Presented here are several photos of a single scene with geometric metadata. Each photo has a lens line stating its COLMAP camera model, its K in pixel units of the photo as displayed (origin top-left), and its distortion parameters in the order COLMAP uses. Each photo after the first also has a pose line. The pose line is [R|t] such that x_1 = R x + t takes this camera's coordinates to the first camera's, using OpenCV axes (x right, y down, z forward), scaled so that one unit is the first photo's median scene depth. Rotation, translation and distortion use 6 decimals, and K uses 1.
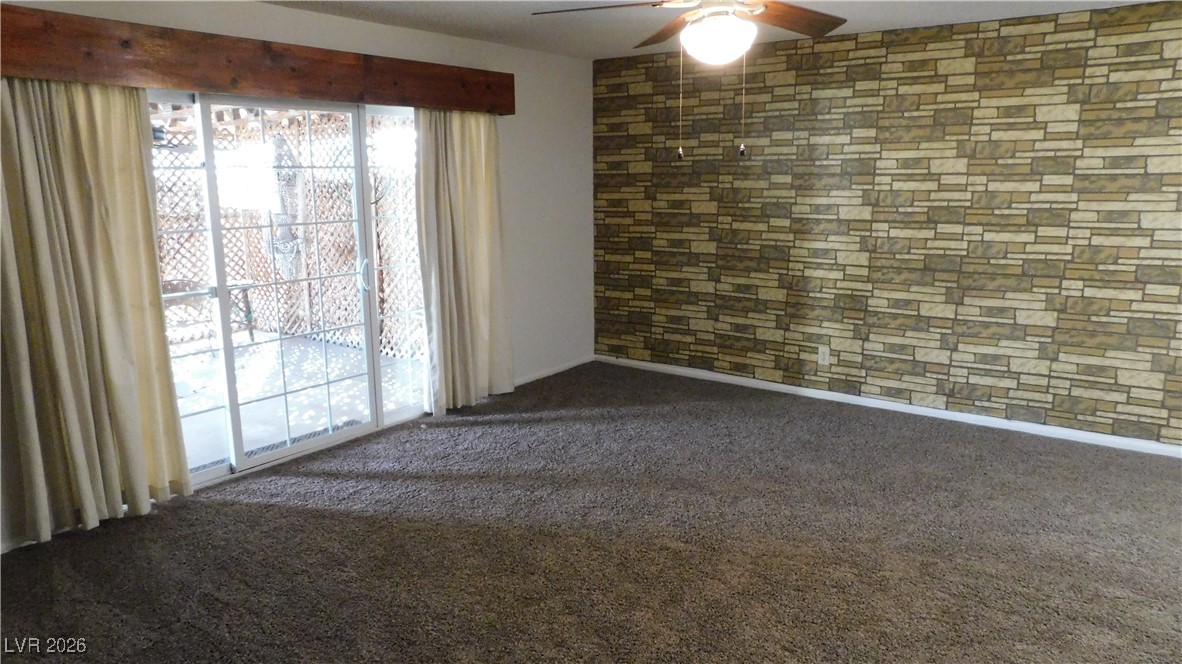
lens RADIAL K [[777.3, 0, 597.2], [0, 777.3, 334.9], [0, 0, 1]] dist [-0.050312, 0.018284]
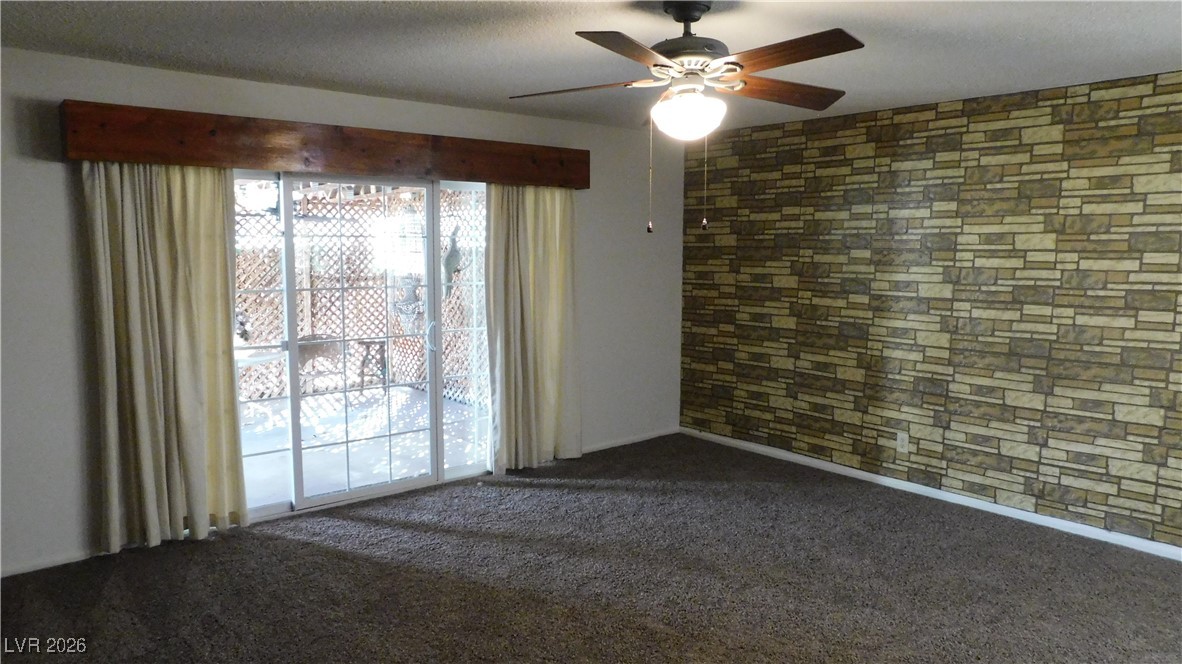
lens RADIAL K [[777.3, 0, 593.2], [0, 777.3, 337.6], [0, 0, 1]] dist [-0.050312, 0.018284]
pose [[0.971323, 0.039295, -0.234495, 0.158239], [-0.059199, 0.995159, -0.078451, -0.004519], [0.230277, 0.090083, 0.968947, 0.010079]]
